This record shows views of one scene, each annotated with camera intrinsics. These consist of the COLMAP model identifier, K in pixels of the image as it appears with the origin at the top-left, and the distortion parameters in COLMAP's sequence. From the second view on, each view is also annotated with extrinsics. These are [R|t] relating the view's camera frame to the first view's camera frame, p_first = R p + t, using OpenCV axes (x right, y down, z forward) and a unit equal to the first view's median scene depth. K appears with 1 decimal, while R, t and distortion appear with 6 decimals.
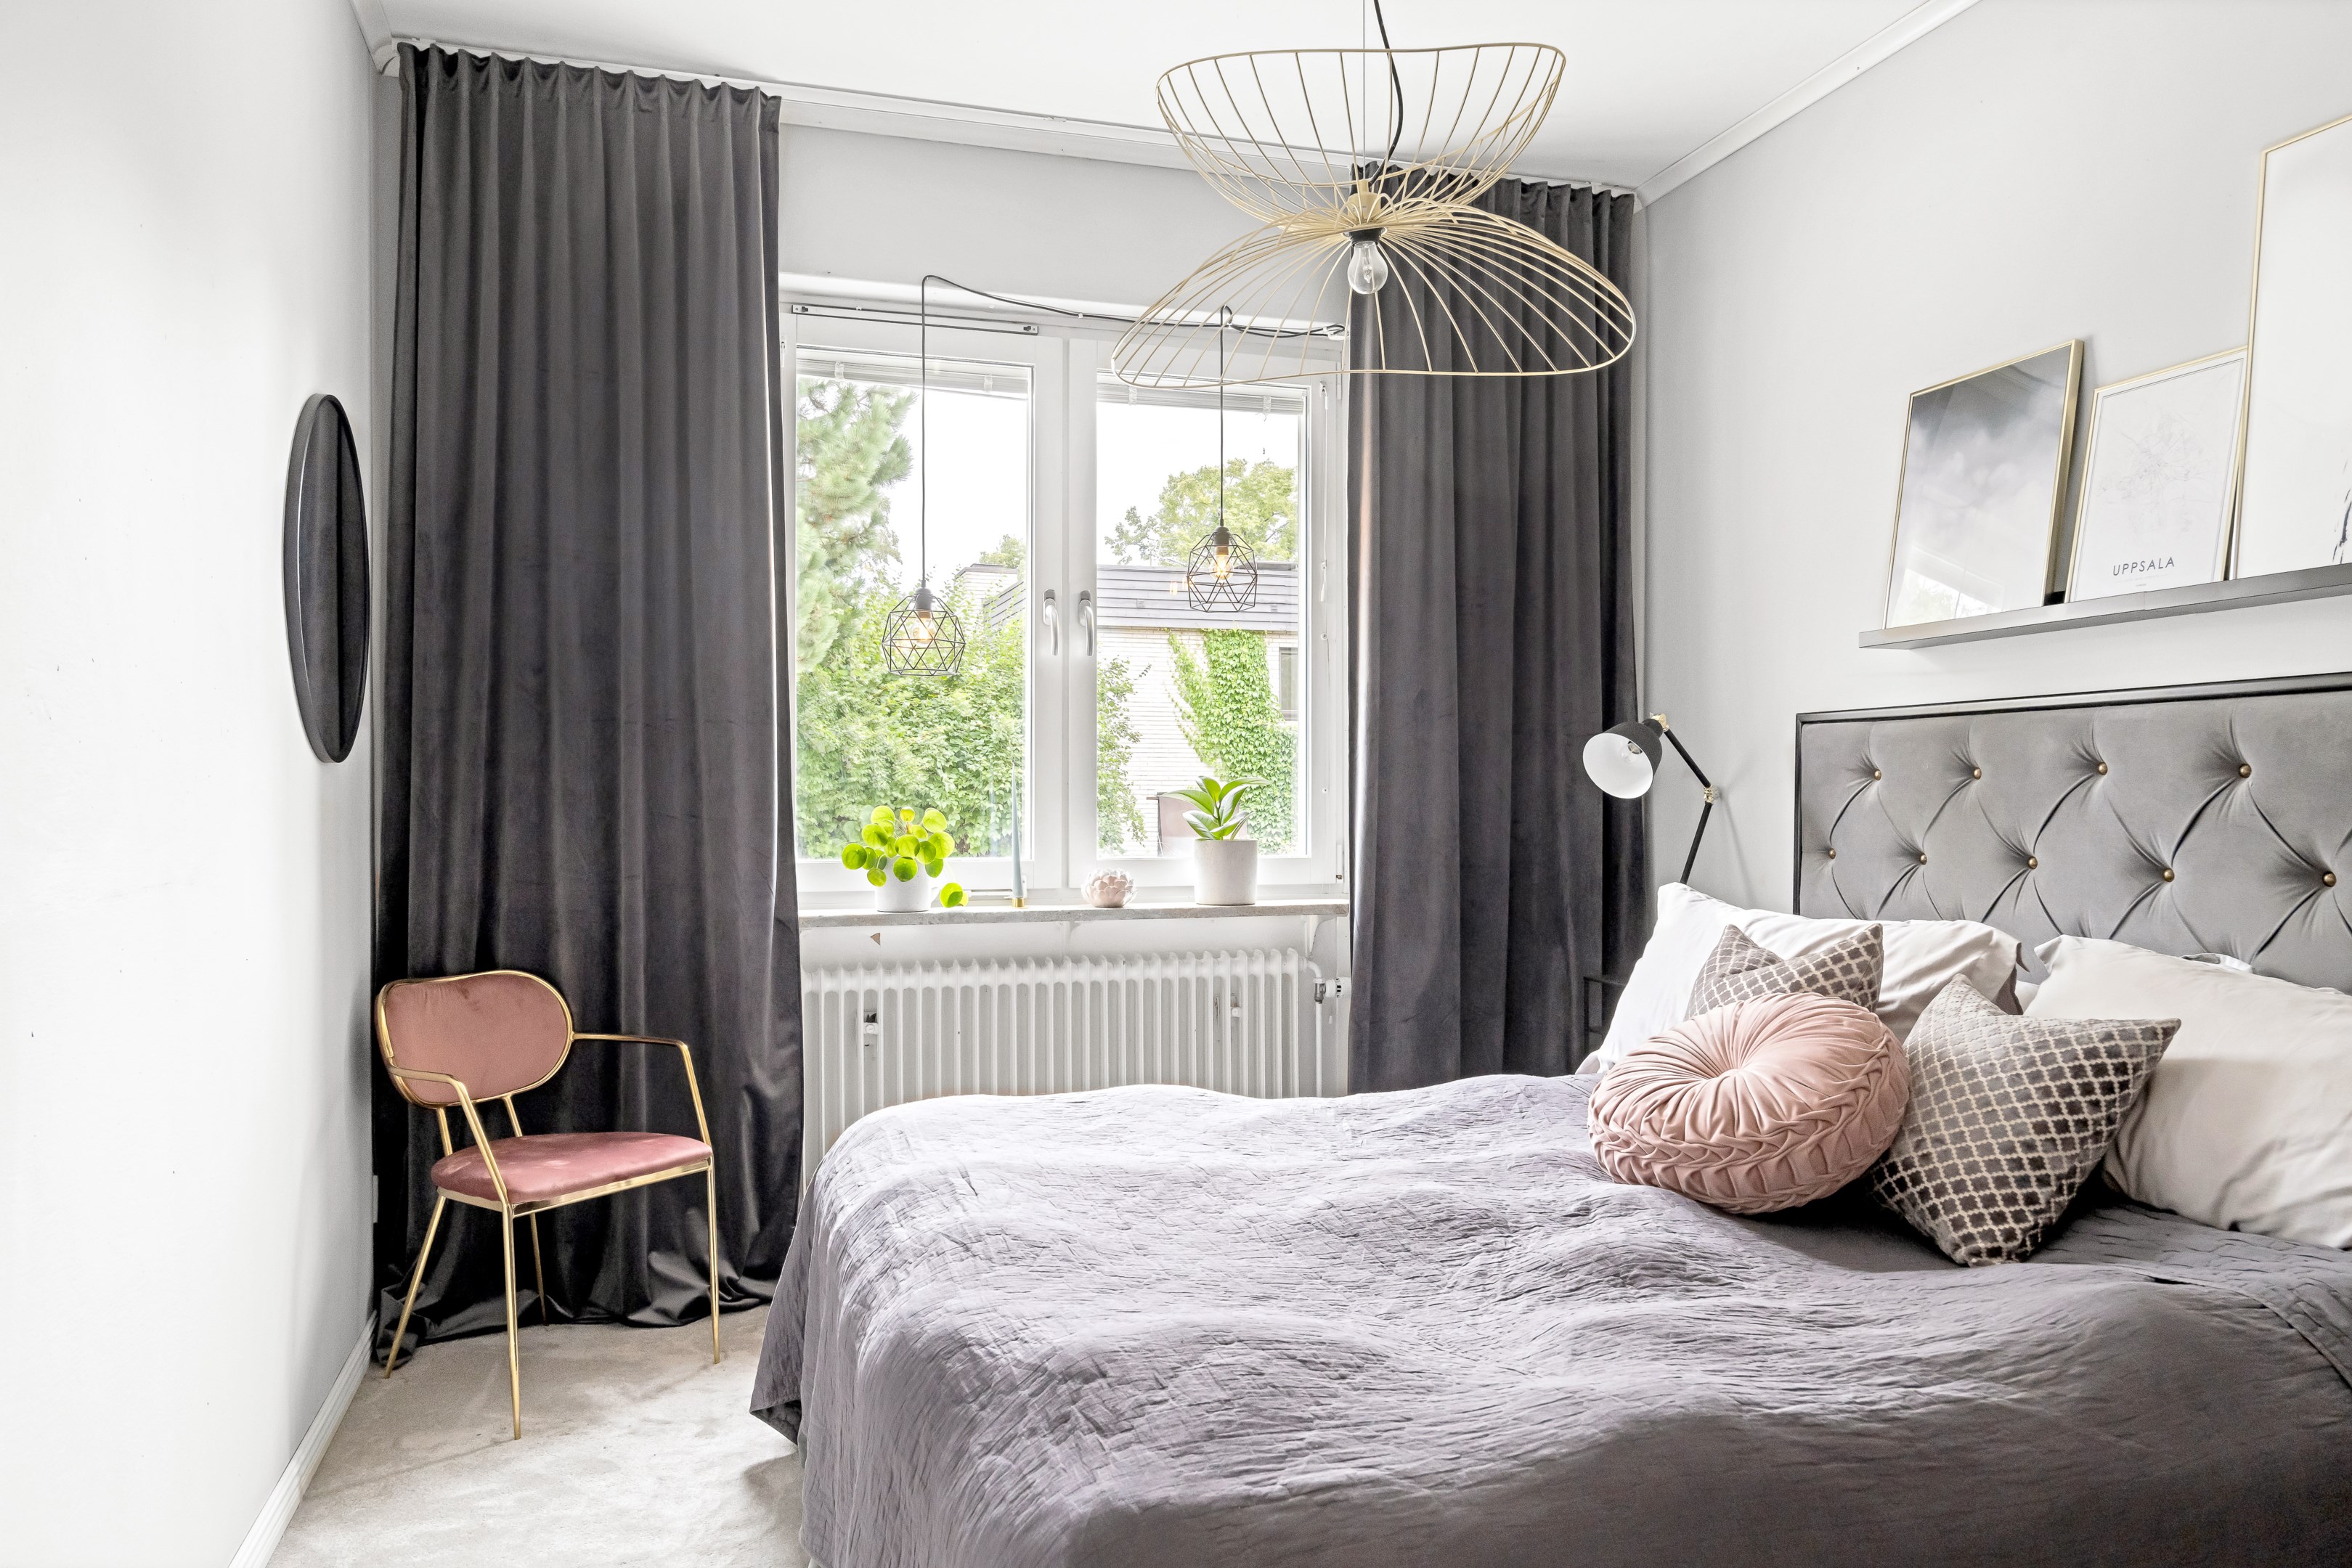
lens RADIAL K [[1574.0, 0, 1181.8], [0, 1574.0, 786.3], [0, 0, 1]] dist [-0.010818, -0.000719]
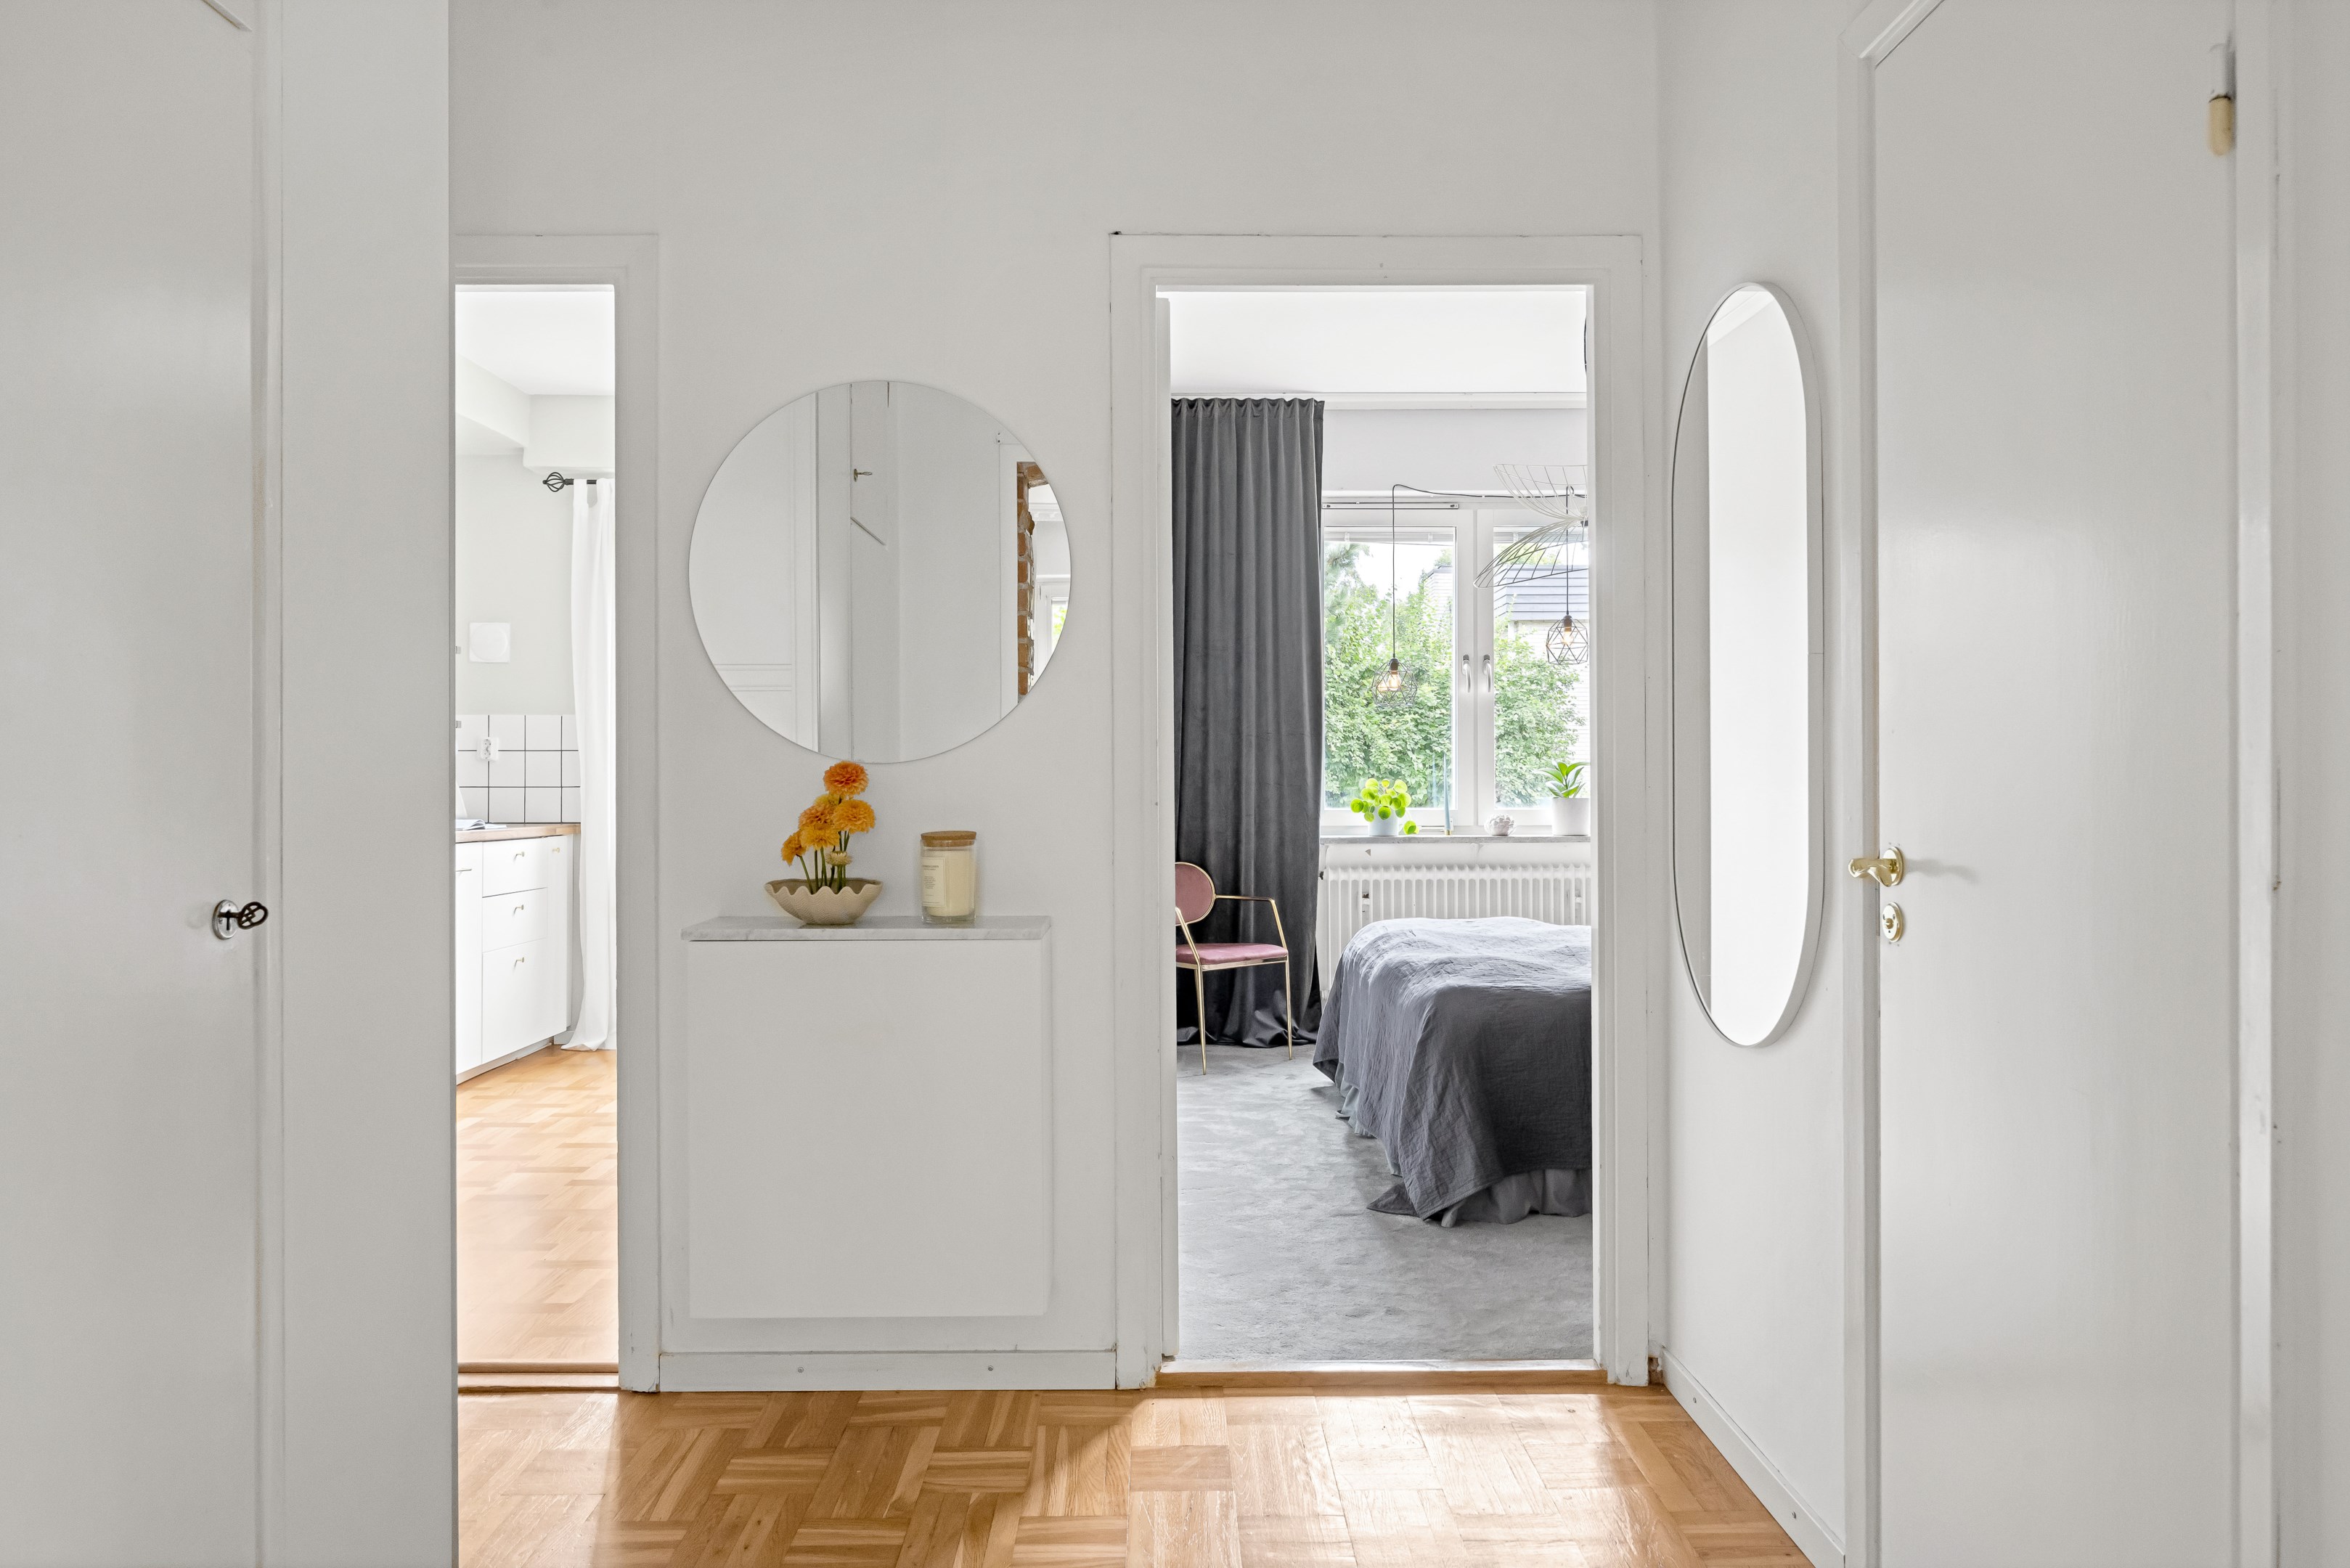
lens RADIAL K [[1572.9, 0, 1180.8], [0, 1572.9, 786.3], [0, 0, 1]] dist [-0.010818, -0.000719]
pose [[0.955770, -0.000531, -0.294116, 0.129959], [0.004521, 0.999907, 0.012886, -0.002426], [0.294081, -0.013646, 0.955683, -0.783017]]
